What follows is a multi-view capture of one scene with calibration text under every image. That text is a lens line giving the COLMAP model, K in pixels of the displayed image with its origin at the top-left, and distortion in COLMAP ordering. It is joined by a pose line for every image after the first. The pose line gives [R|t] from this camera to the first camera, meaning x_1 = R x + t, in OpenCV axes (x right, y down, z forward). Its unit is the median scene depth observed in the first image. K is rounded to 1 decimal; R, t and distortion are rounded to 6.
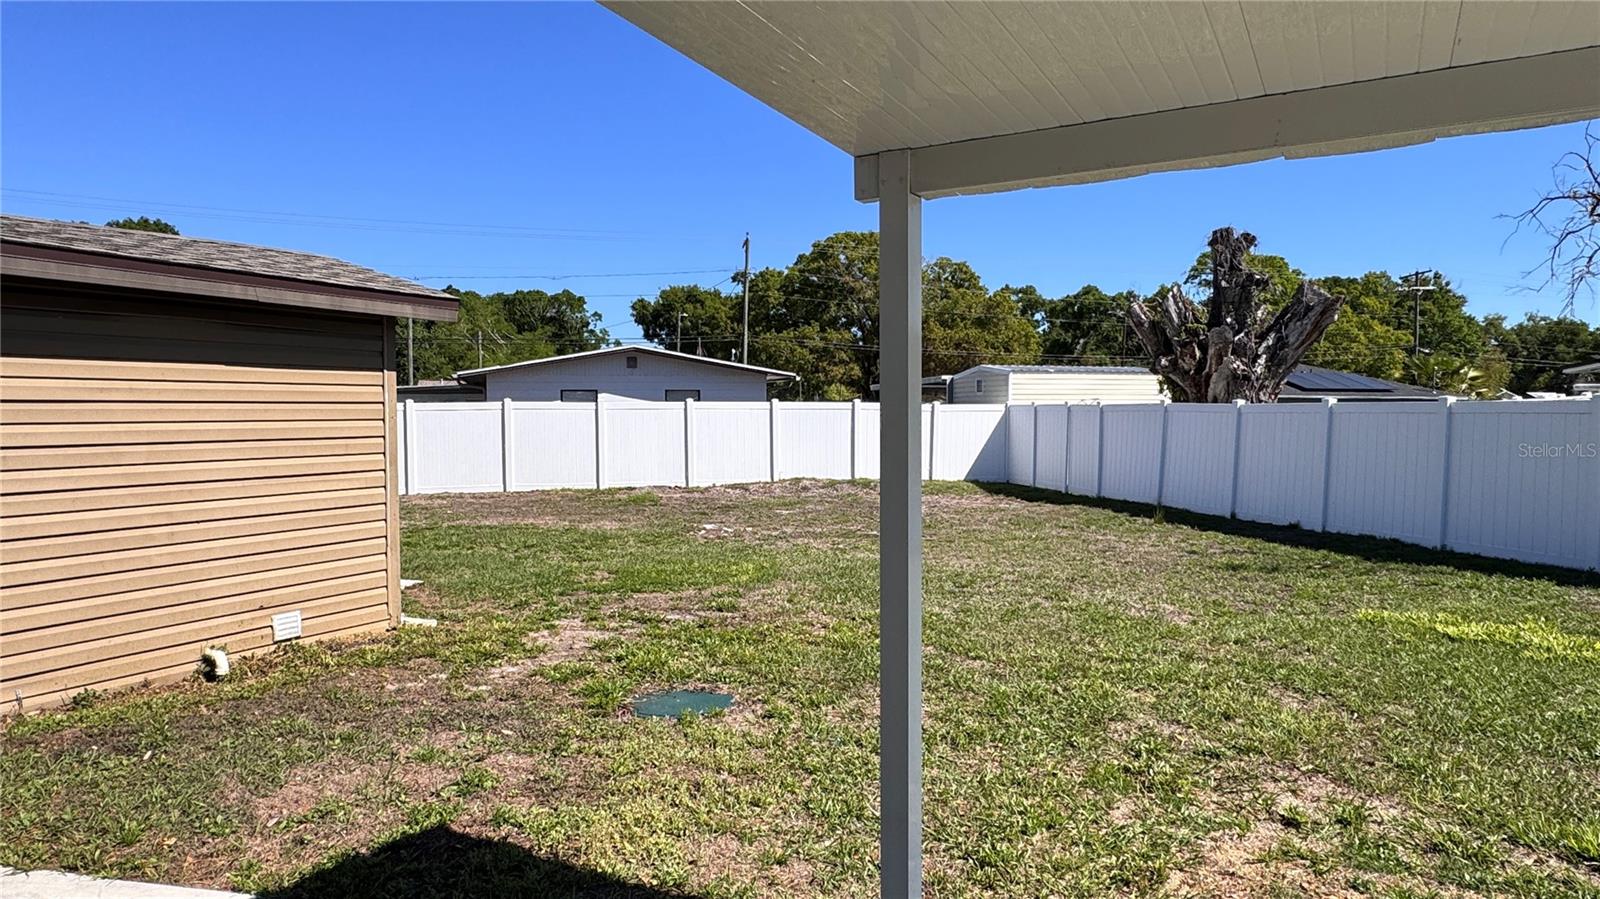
lens RADIAL K [[976.6, 0, 803.3], [0, 976.6, 446.0], [0, 0, 1]] dist [-0.003242, 0.002383]
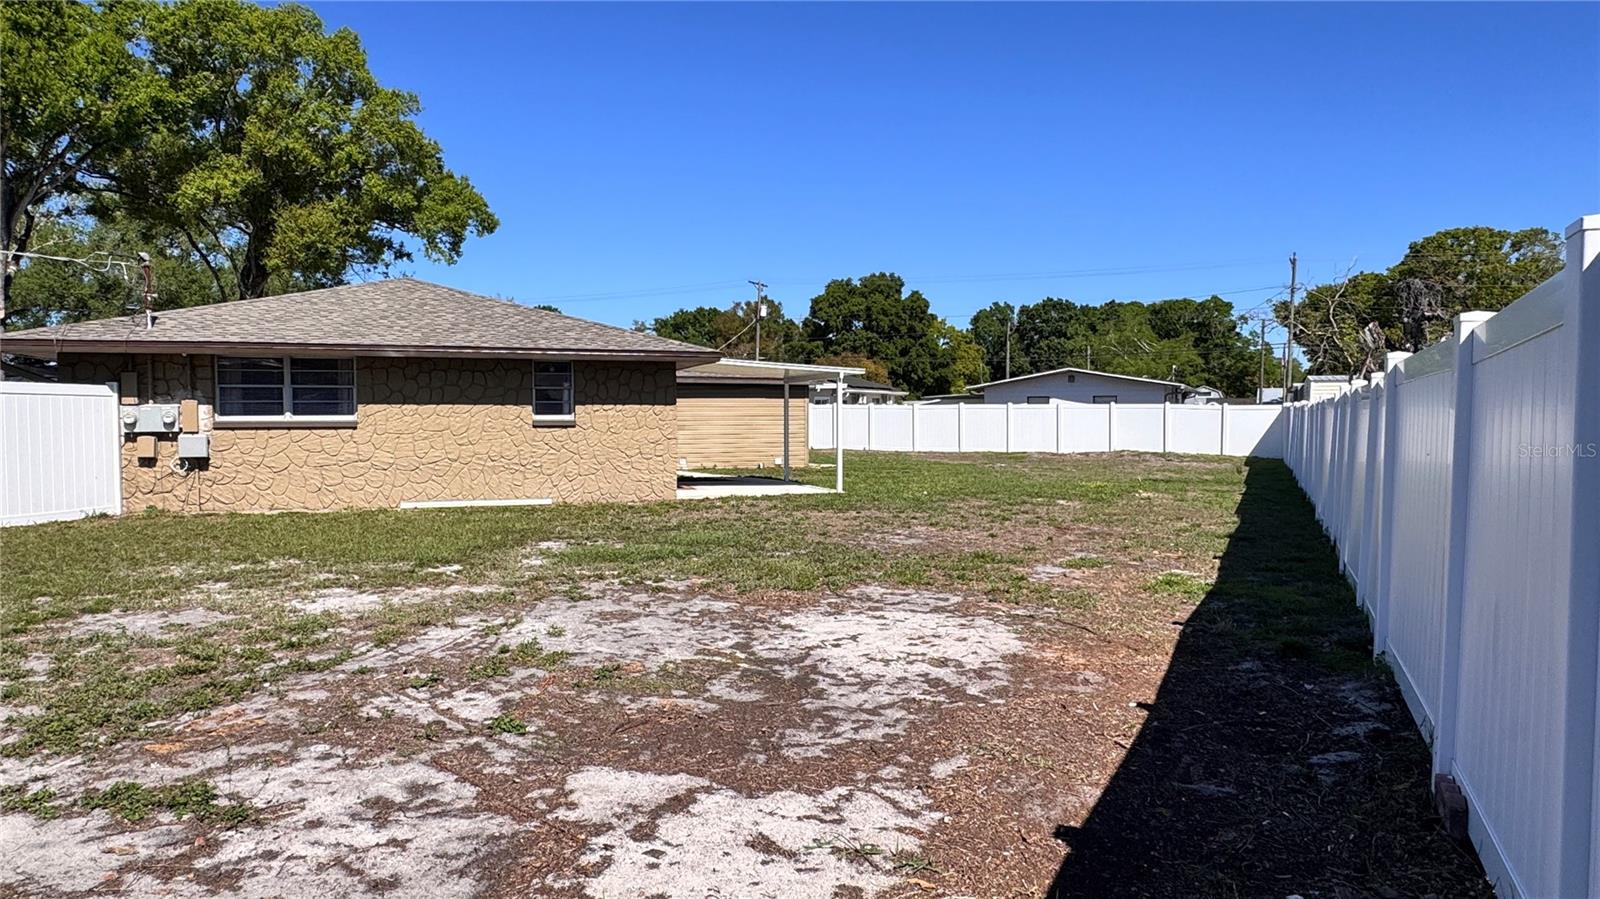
lens RADIAL K [[976.6, 0, 800.1], [0, 976.6, 459.6], [0, 0, 1]] dist [-0.003242, 0.002383]
pose [[0.763109, 0.035839, -0.645276, 0.504486], [-0.026663, 0.999357, 0.023972, 0.018520], [0.645720, -0.001089, 0.763574, -0.475944]]
